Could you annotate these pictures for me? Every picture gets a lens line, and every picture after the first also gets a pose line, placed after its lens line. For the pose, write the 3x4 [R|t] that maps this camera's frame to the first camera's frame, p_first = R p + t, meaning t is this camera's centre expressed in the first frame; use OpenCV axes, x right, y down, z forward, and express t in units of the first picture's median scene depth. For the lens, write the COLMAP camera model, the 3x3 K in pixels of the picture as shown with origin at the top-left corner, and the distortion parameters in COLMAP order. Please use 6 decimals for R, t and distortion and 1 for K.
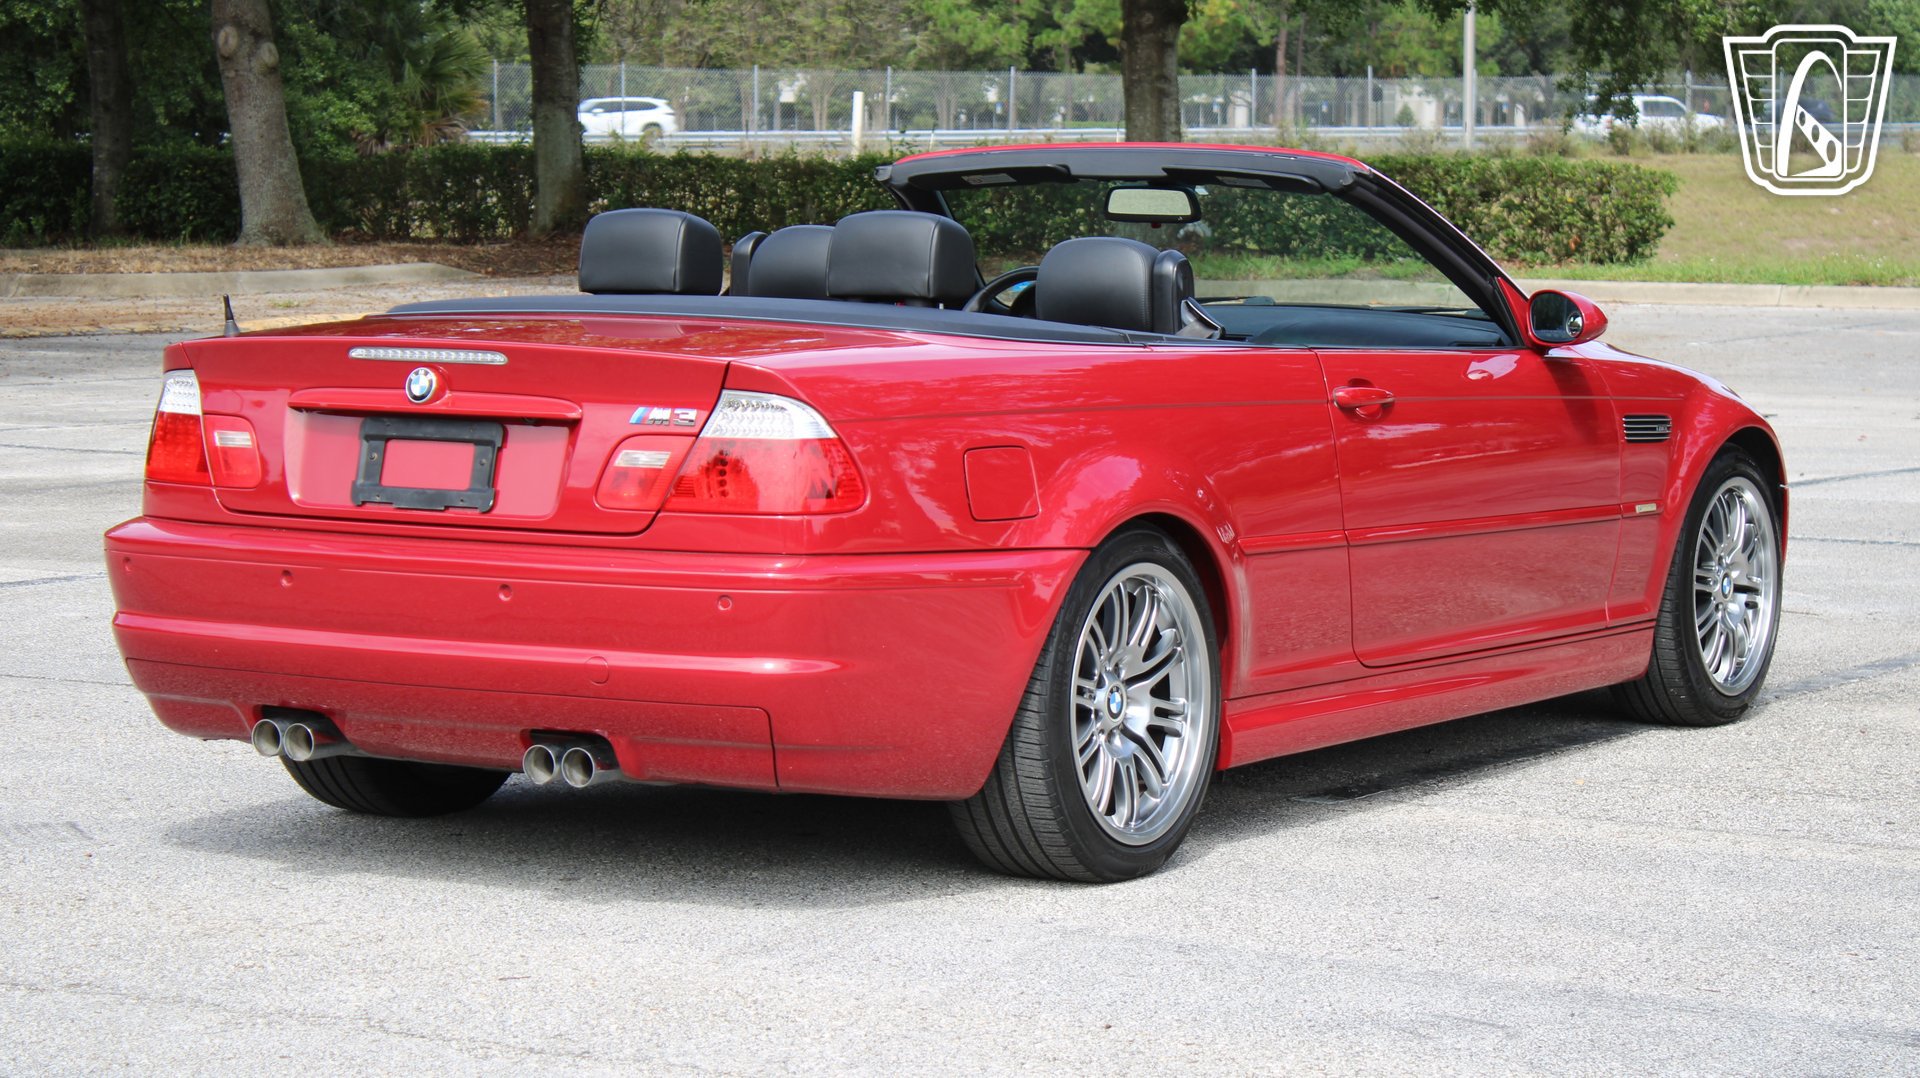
lens RADIAL K [[4552.7, 0, 960.1], [0, 4552.7, 544.1], [0, 0, 1]] dist [0.057111, 0.000000]
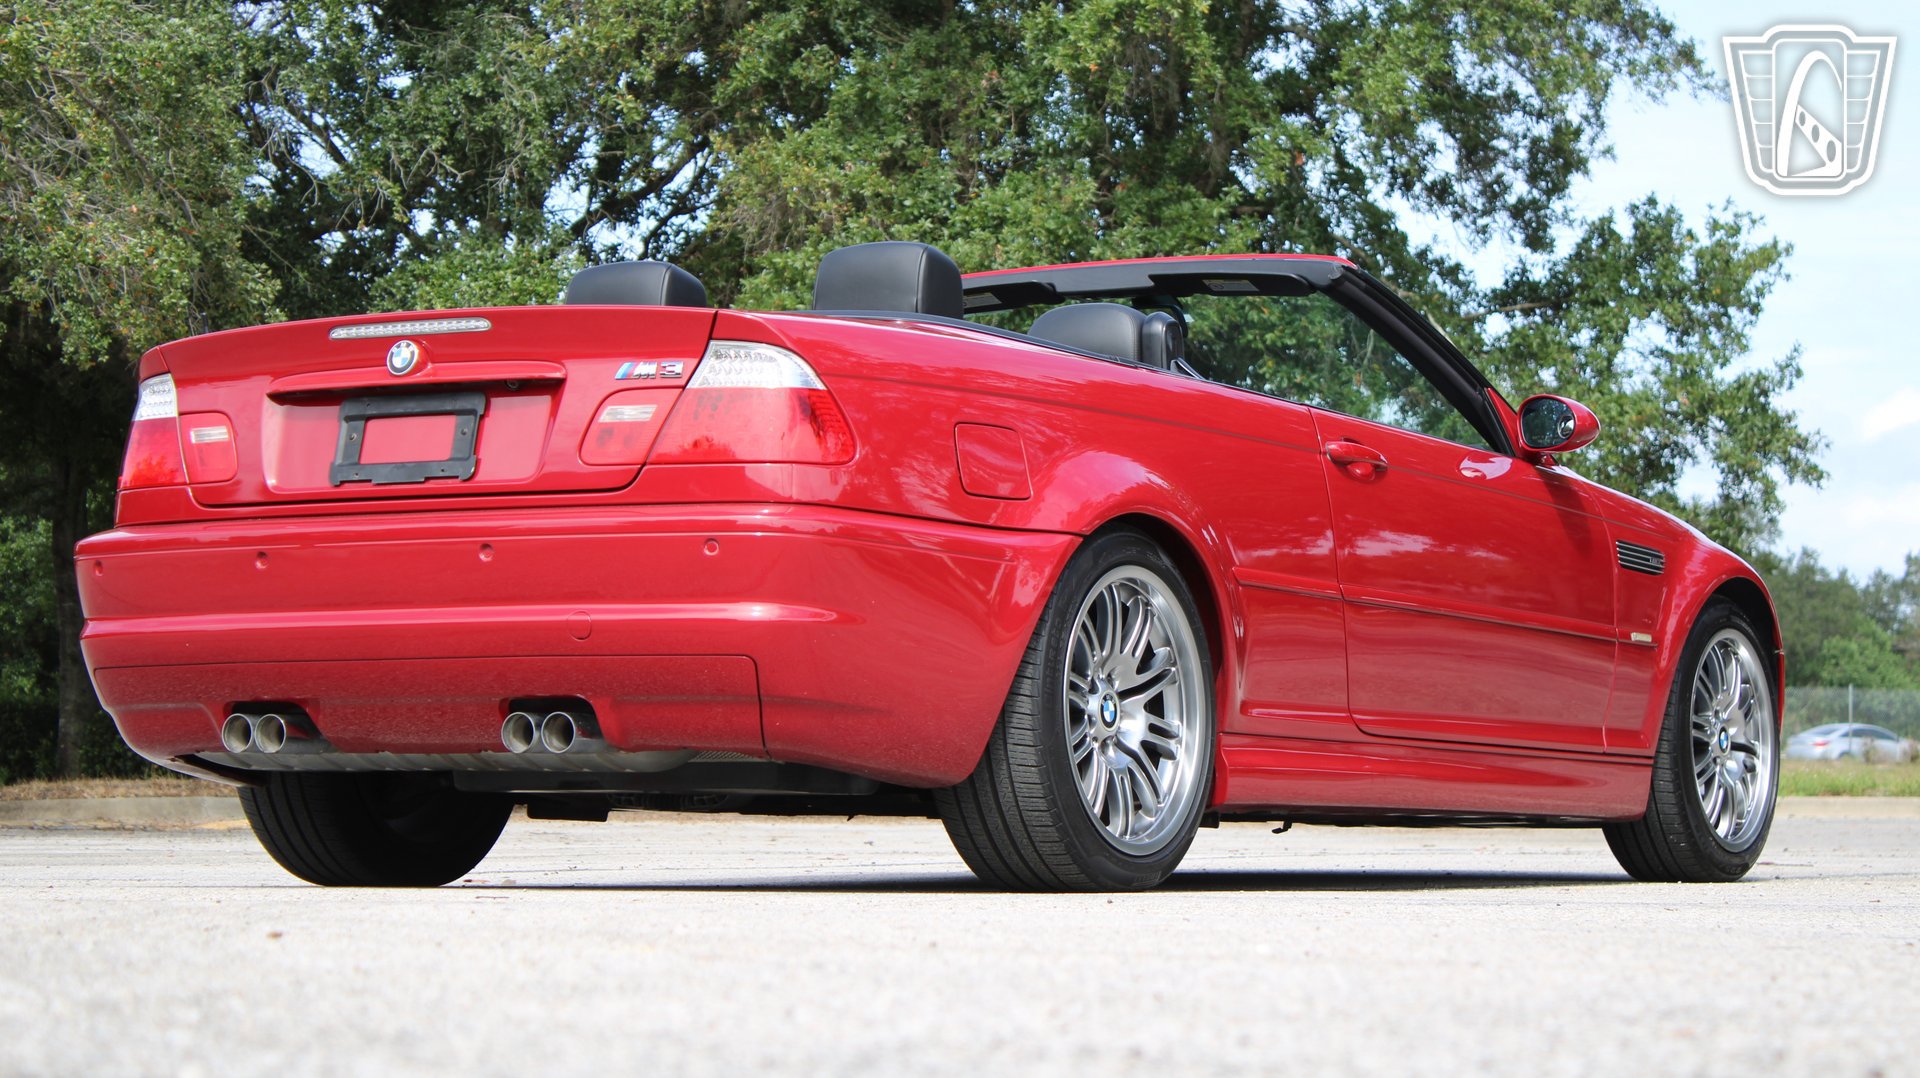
lens RADIAL K [[4552.7, 0, 957.3], [0, 4552.7, 542.4], [0, 0, 1]] dist [0.057111, 0.000000]
pose [[0.999972, -0.000116, 0.007515, -0.005663], [0.001193, 0.989652, -0.143483, 0.138678], [-0.007421, 0.143488, 0.989624, 0.029640]]
